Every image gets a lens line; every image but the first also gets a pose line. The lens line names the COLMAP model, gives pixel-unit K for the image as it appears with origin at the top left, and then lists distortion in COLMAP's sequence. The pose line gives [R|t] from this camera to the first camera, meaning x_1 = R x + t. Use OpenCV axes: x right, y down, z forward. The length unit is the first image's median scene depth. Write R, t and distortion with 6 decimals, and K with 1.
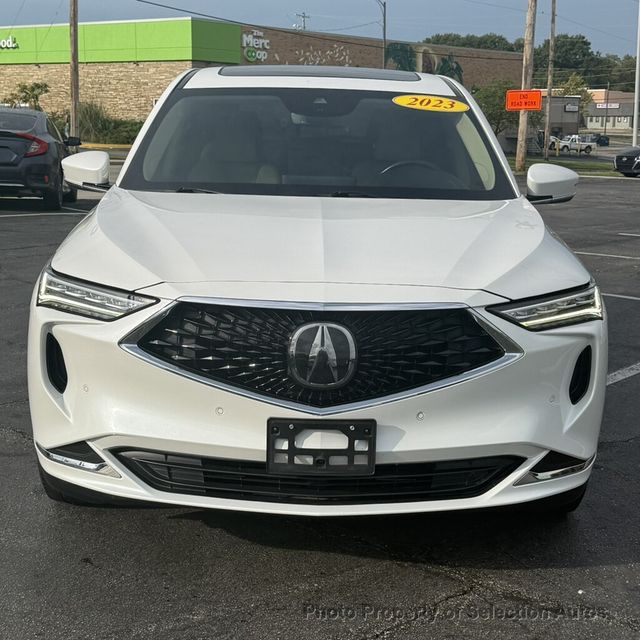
lens RADIAL K [[1239.1, 0, 320.0], [0, 1239.1, 320.0], [0, 0, 1]] dist [0.077269, 0.153714]
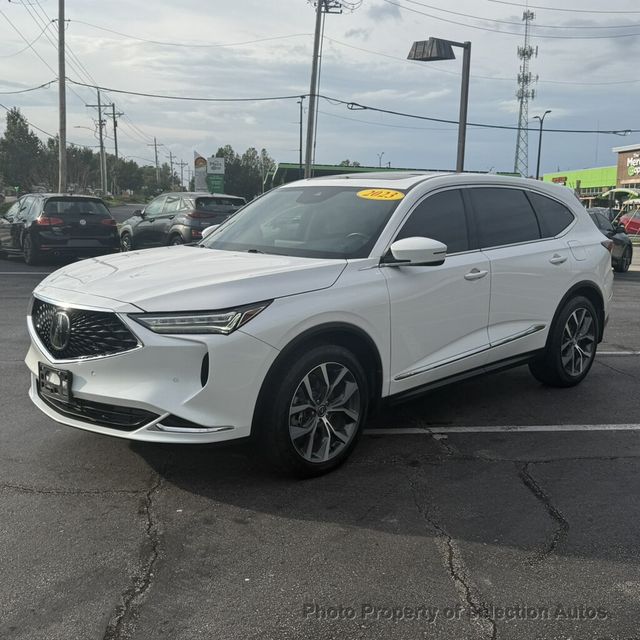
lens RADIAL K [[814.6, 0, 320.0], [0, 814.6, 320.0], [0, 0, 1]] dist [0.238835, -0.616575]
pose [[0.664987, 0.094035, -0.740911, 1.086877], [-0.124618, 0.992105, 0.014068, -0.048361], [0.736385, 0.082976, 0.671455, 0.454957]]
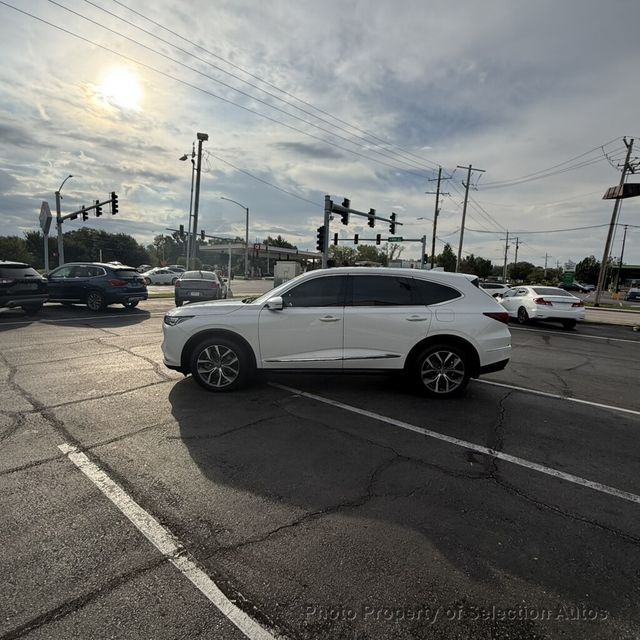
lens RADIAL K [[374.7, 0, 317.2], [0, 374.7, 320.2], [0, 0, 1]] dist [-0.001751, -0.000822]
pose [[-0.124670, 0.090216, -0.988088, 1.436205], [-0.205099, 0.972006, 0.114625, -0.268105], [0.970769, 0.216946, -0.102677, 1.680831]]
